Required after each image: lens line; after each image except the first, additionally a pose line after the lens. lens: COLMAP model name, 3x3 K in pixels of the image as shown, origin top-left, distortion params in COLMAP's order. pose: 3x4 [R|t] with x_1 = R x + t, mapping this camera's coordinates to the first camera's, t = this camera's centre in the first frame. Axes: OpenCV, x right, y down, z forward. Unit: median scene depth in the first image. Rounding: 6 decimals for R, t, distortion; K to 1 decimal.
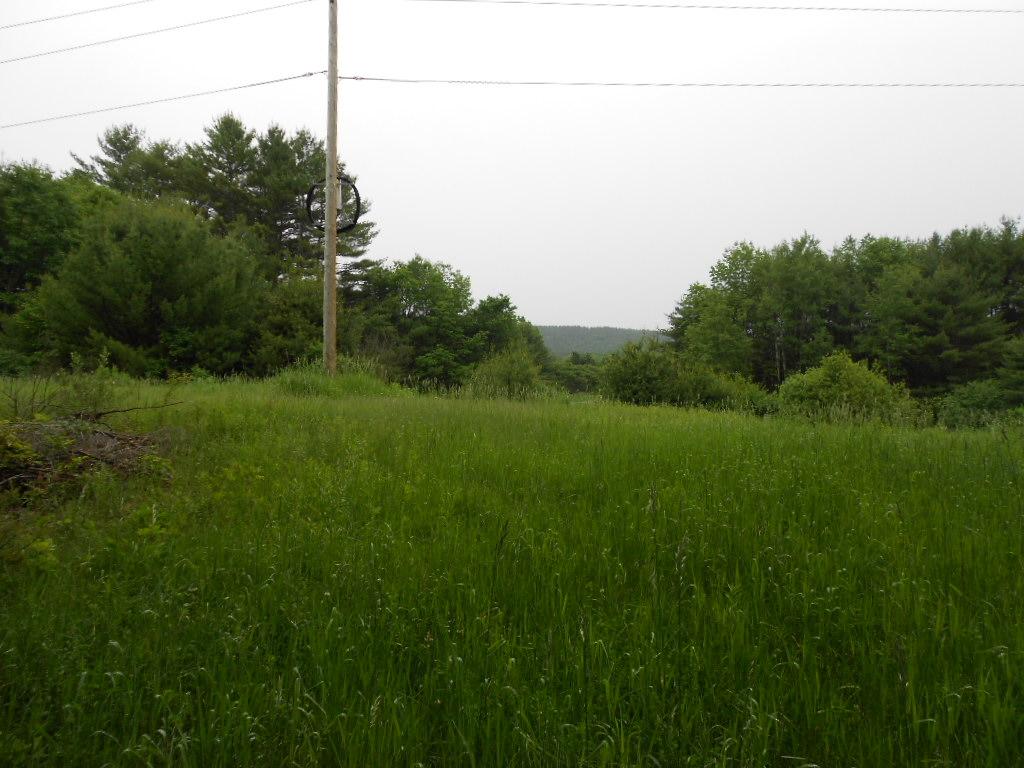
lens RADIAL K [[817.7, 0, 562.6], [0, 817.7, 387.8], [0, 0, 1]] dist [0.094806, -0.003884]
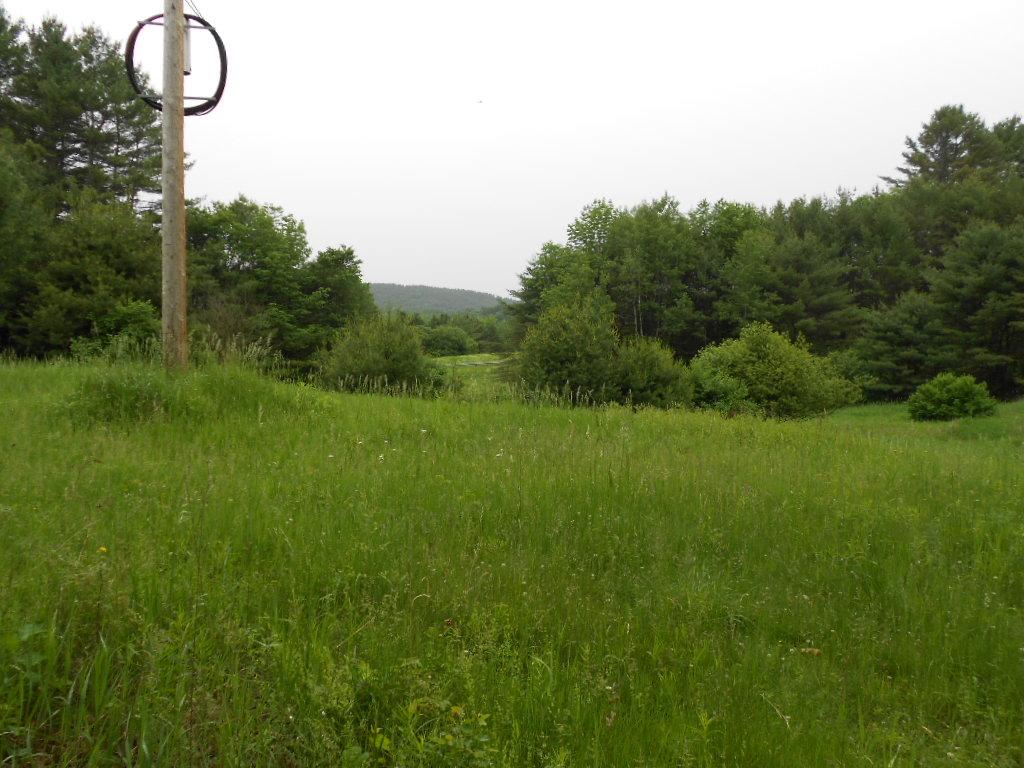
lens RADIAL K [[788.2, 0, 526.0], [0, 788.2, 382.8], [0, 0, 1]] dist [0.046939, -0.003597]
pose [[0.980663, -0.000601, 0.195706, -0.048996], [-0.008741, 0.998863, 0.046869, -0.010240], [-0.195511, -0.047674, 0.979542, 0.132930]]
